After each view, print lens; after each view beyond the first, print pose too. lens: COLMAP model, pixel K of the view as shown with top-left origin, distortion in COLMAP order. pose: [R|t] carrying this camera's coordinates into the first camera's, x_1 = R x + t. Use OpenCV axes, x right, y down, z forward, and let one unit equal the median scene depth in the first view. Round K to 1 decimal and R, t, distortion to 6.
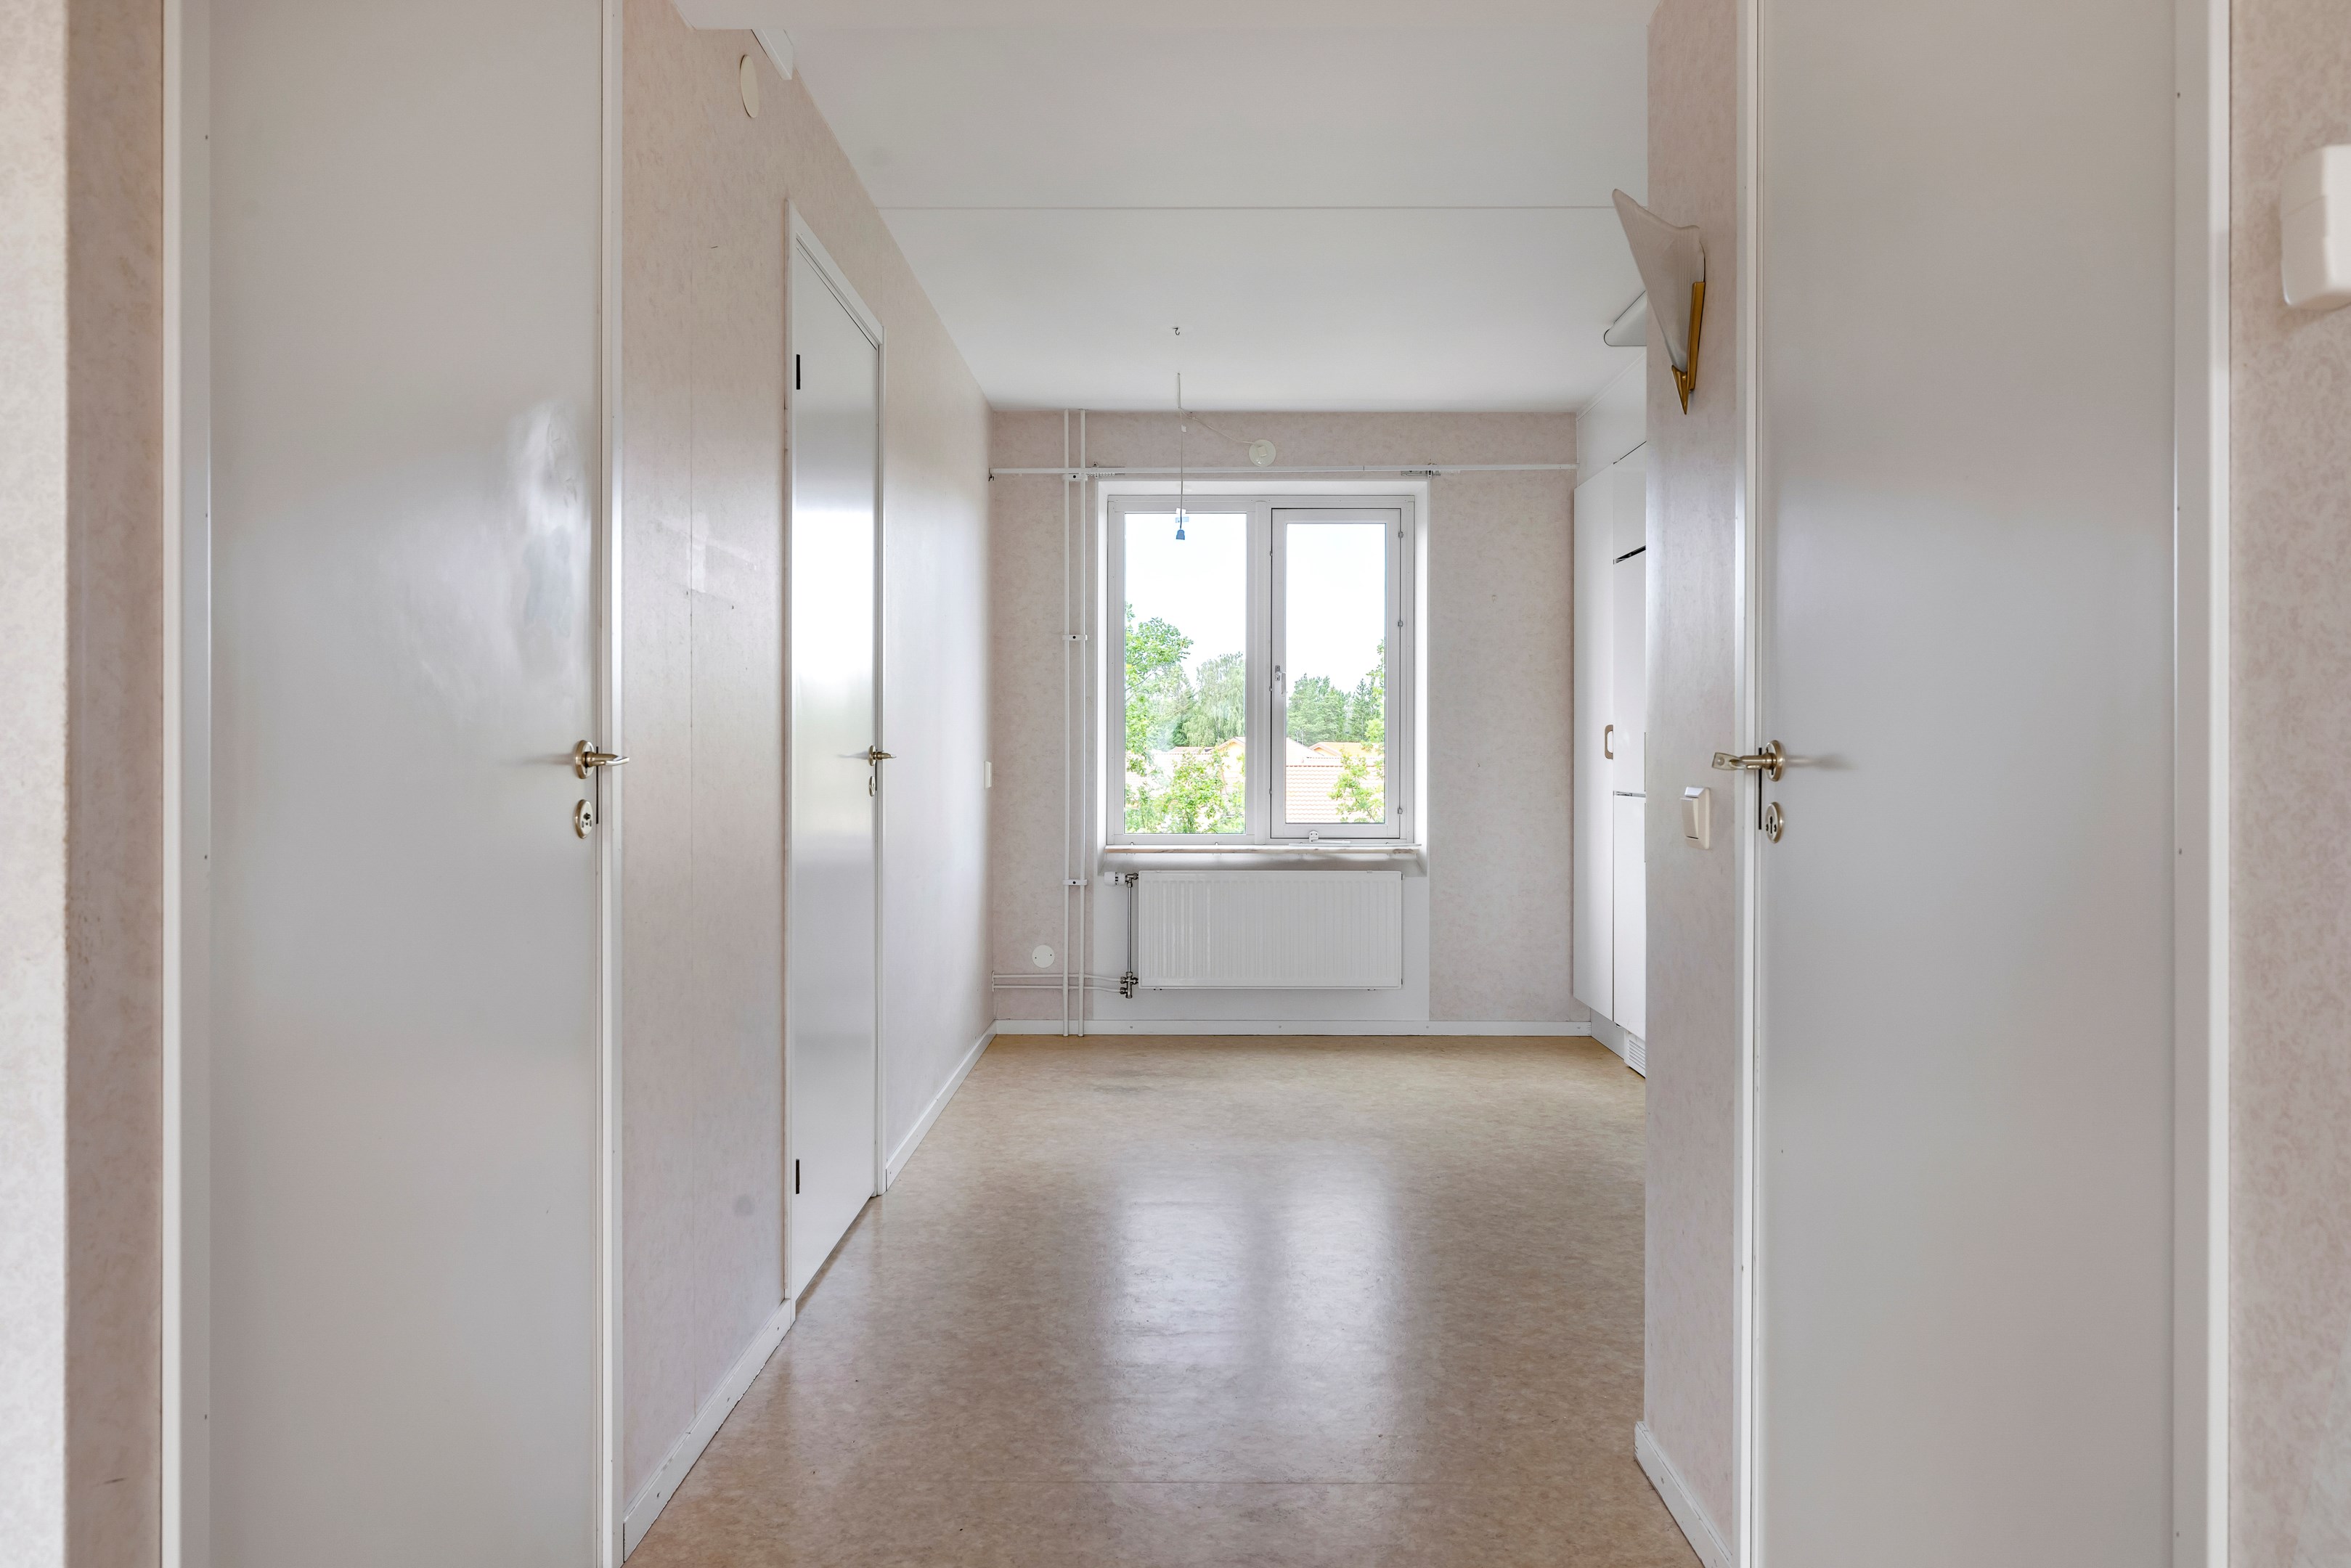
lens RADIAL K [[1559.3, 0, 1167.0], [0, 1559.3, 751.7], [0, 0, 1]] dist [-0.003021, 0.003211]
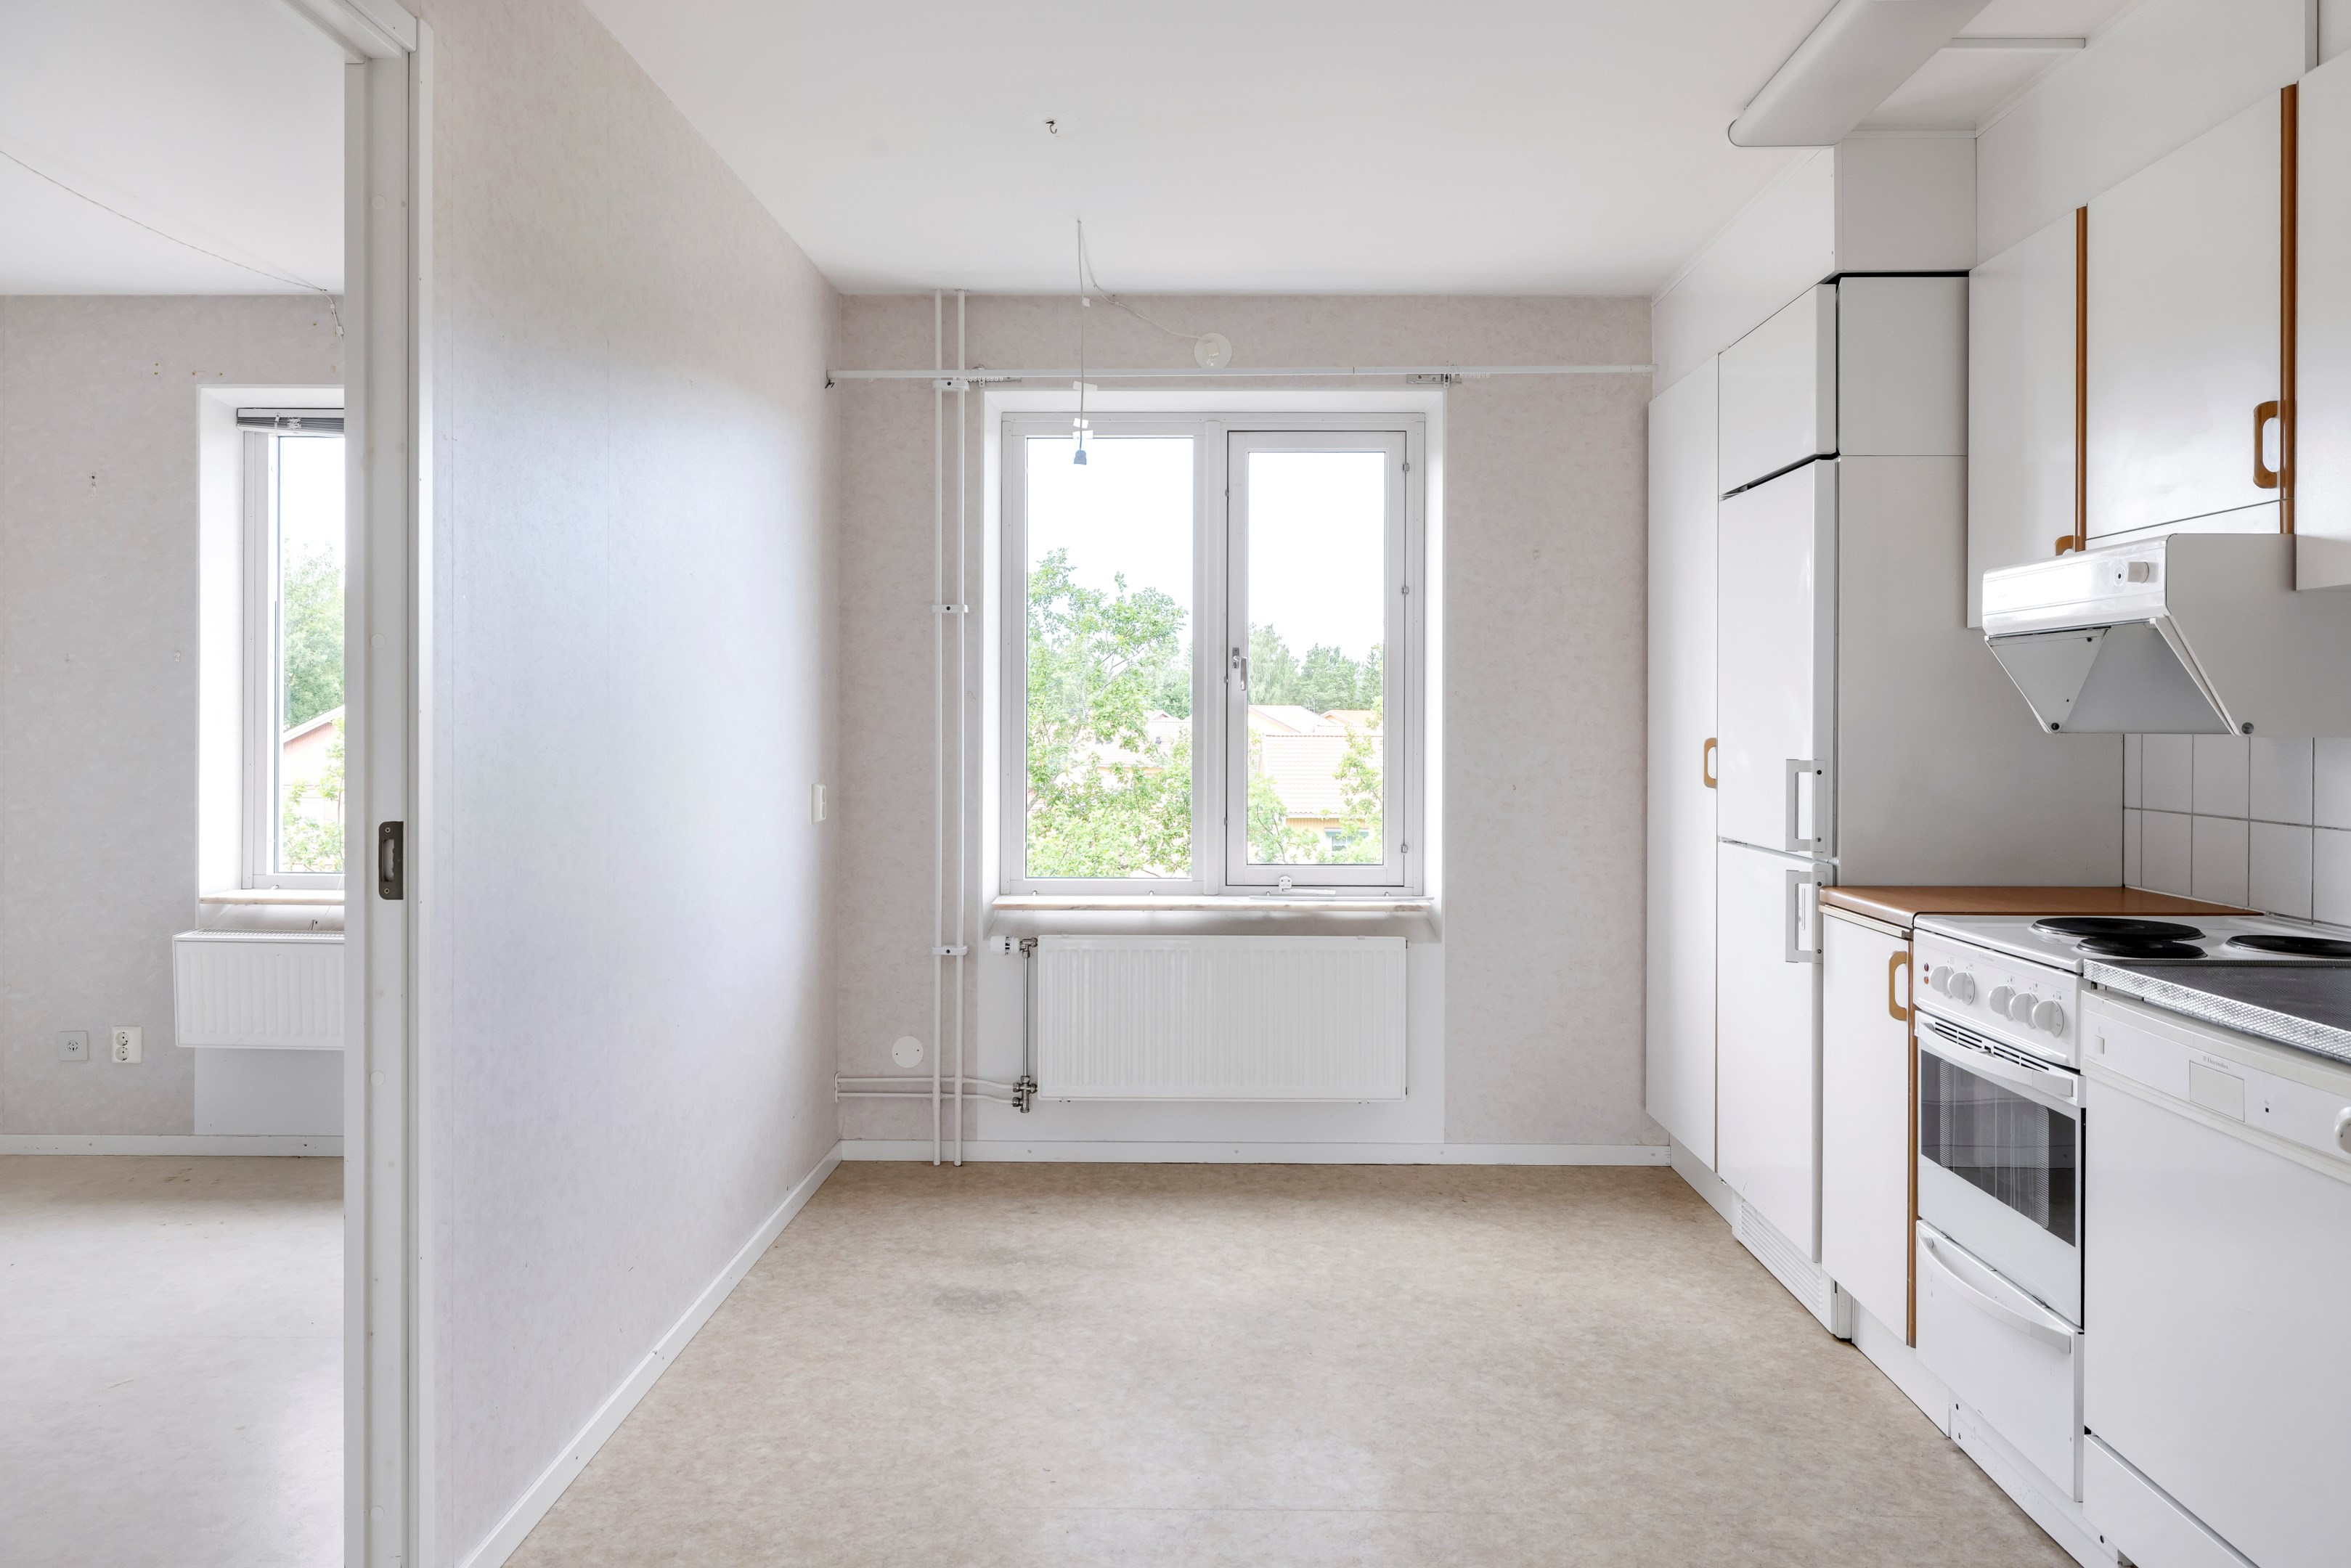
lens RADIAL K [[1559.3, 0, 1172.1], [0, 1559.3, 707.7], [0, 0, 1]] dist [-0.003021, 0.003211]
pose [[0.999993, 0.002270, -0.002857, 0.044787], [-0.002293, 0.999965, -0.008100, -0.021933], [0.002839, 0.008106, 0.999963, 0.283687]]
